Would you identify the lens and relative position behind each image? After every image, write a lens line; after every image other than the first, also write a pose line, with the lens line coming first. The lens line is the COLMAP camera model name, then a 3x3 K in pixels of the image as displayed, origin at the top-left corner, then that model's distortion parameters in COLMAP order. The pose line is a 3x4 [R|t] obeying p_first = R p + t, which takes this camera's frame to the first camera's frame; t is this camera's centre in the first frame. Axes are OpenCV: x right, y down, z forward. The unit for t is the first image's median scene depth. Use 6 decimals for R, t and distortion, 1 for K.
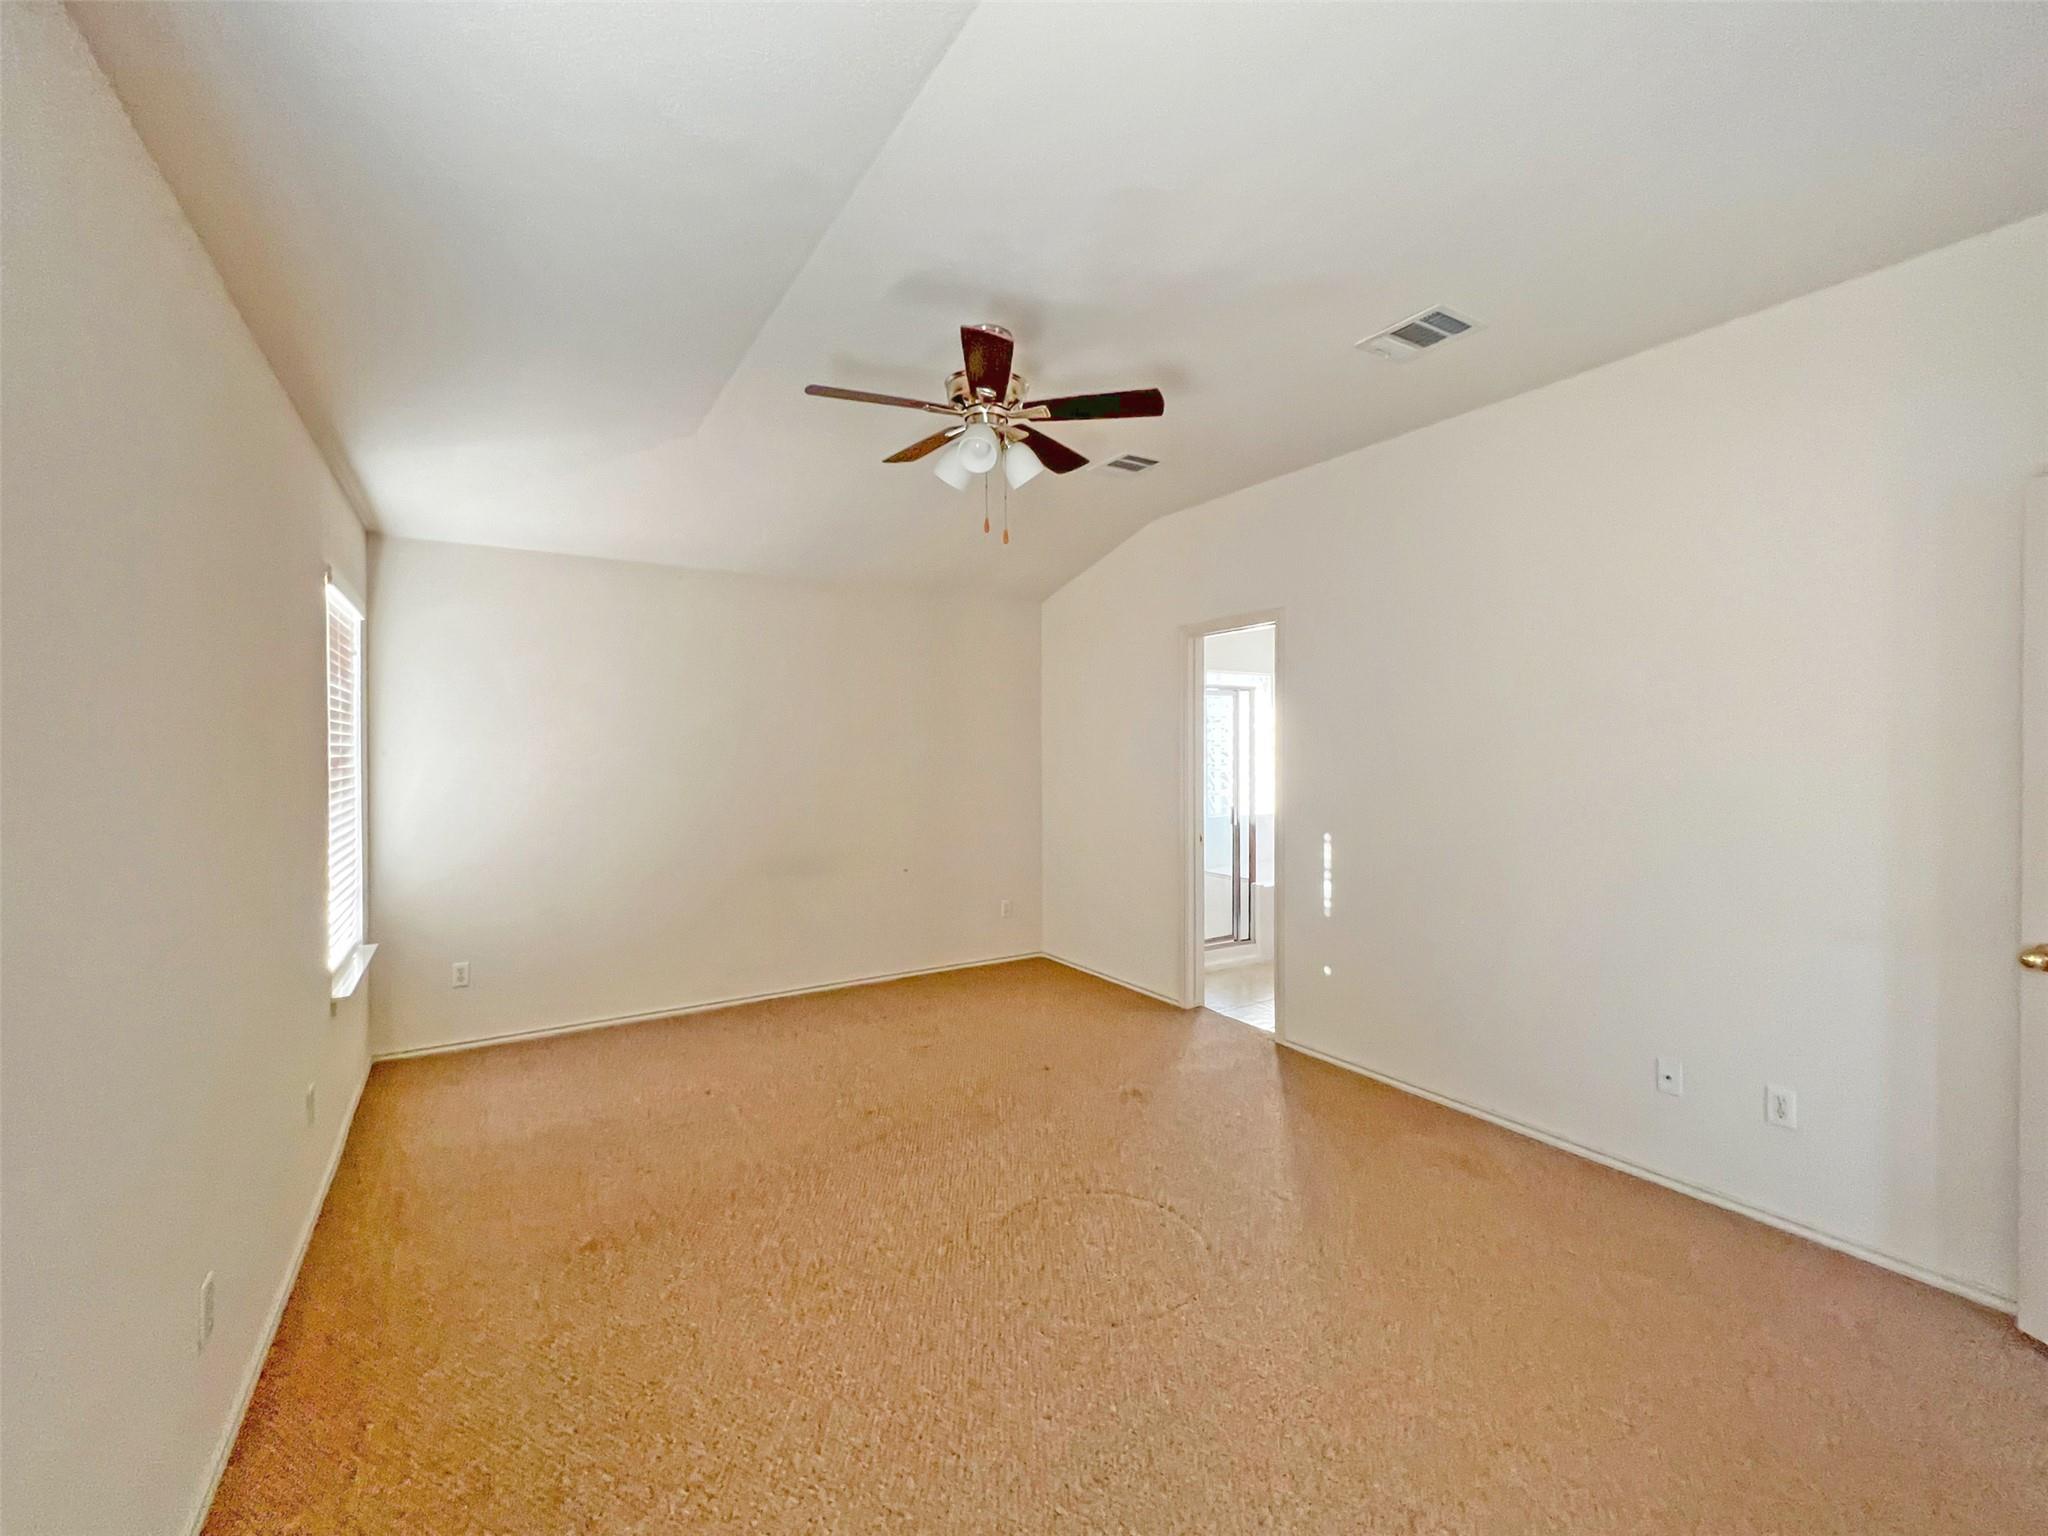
lens RADIAL K [[855.8, 0, 1018.3], [0, 855.8, 770.6], [0, 0, 1]] dist [-0.001234, -0.000237]
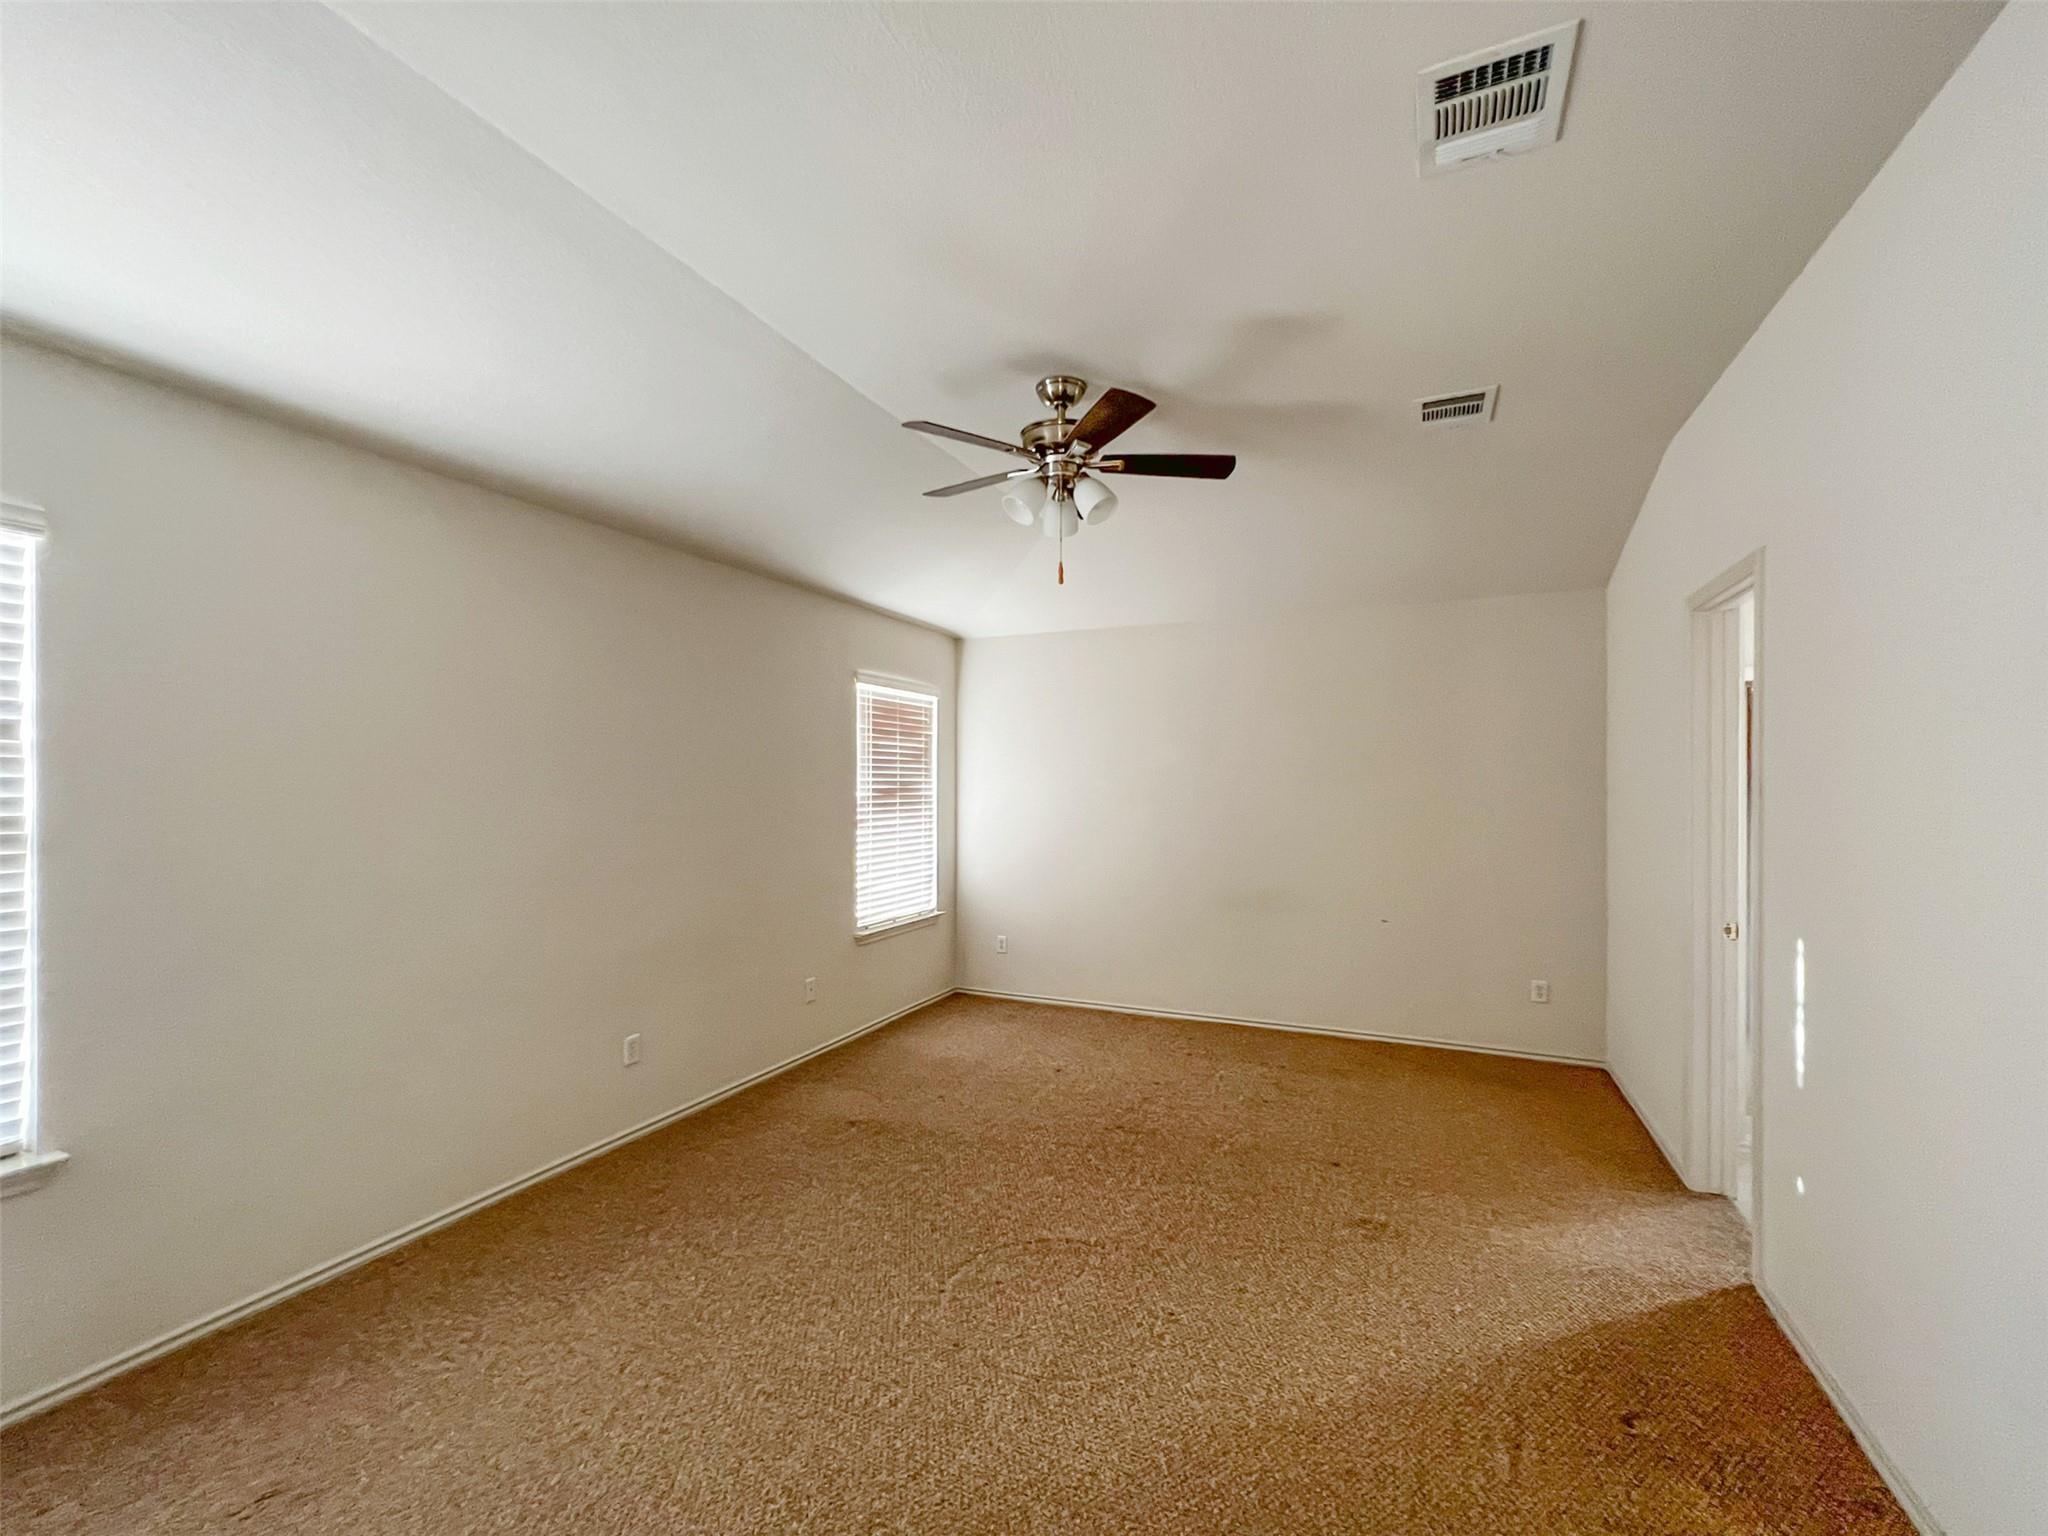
lens RADIAL K [[838.8, 0, 1021.1], [0, 838.8, 779.2], [0, 0, 1]] dist [0.000733, 0.000137]
pose [[0.534263, -0.009515, -0.845265, 0.555748], [-0.011776, 0.999756, -0.018698, -0.015896], [0.845236, 0.019944, 0.534021, 0.270026]]
